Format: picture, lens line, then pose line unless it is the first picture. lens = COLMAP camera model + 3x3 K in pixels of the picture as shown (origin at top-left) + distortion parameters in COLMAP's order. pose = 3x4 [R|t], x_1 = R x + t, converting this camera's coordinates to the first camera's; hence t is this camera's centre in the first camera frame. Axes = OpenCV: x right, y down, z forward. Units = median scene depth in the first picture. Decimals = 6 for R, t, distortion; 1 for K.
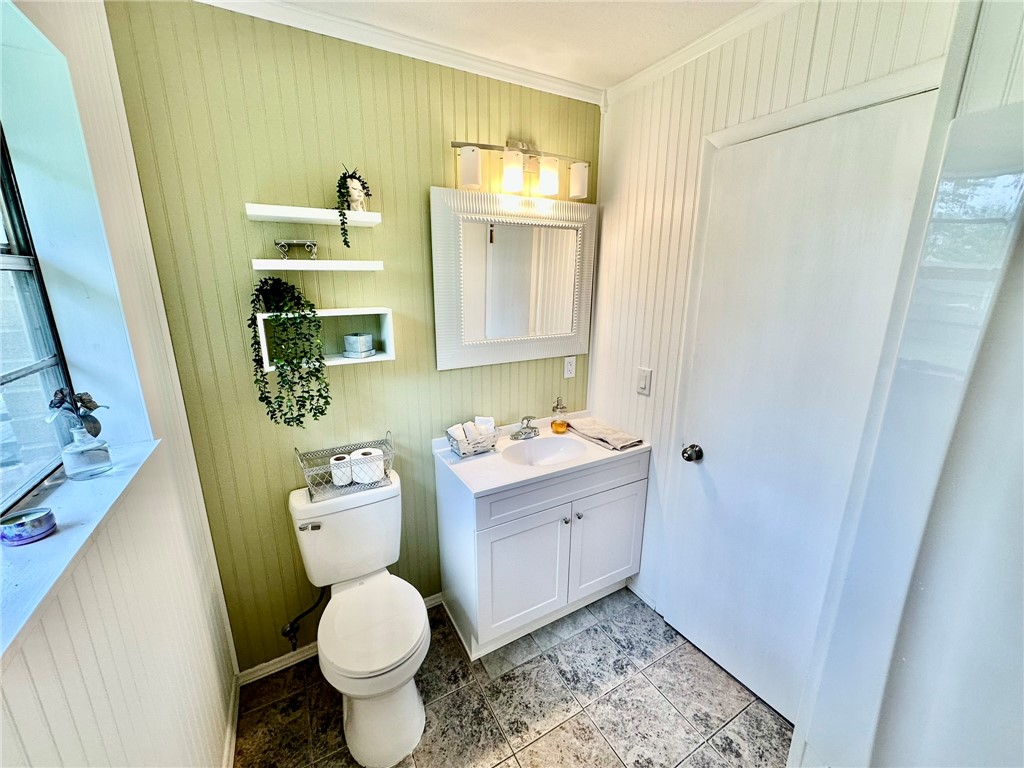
lens RADIAL K [[407.0, 0, 504.9], [0, 407.0, 383.5], [0, 0, 1]] dist [-0.002874, 0.000901]
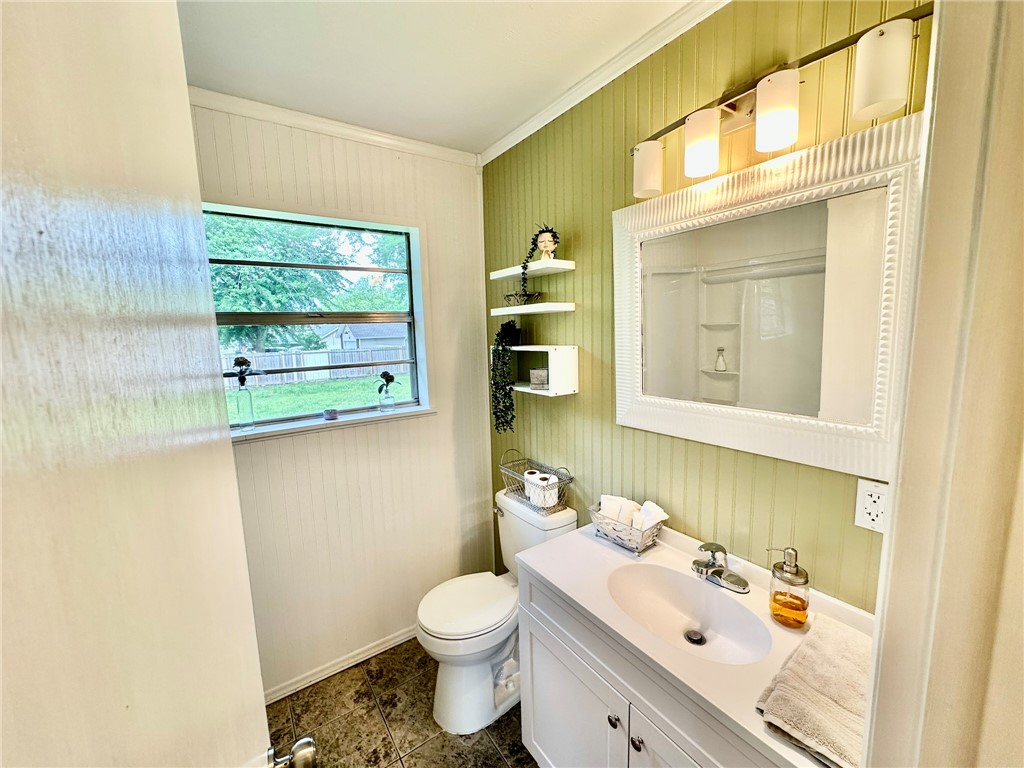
lens RADIAL K [[407.0, 0, 513.3], [0, 407.0, 385.8], [0, 0, 1]] dist [-0.002874, 0.000901]
pose [[0.110271, 0.132104, -0.985083, 0.766696], [-0.219436, 0.969906, 0.105505, -0.183699], [0.969375, 0.204528, 0.135941, 0.819763]]
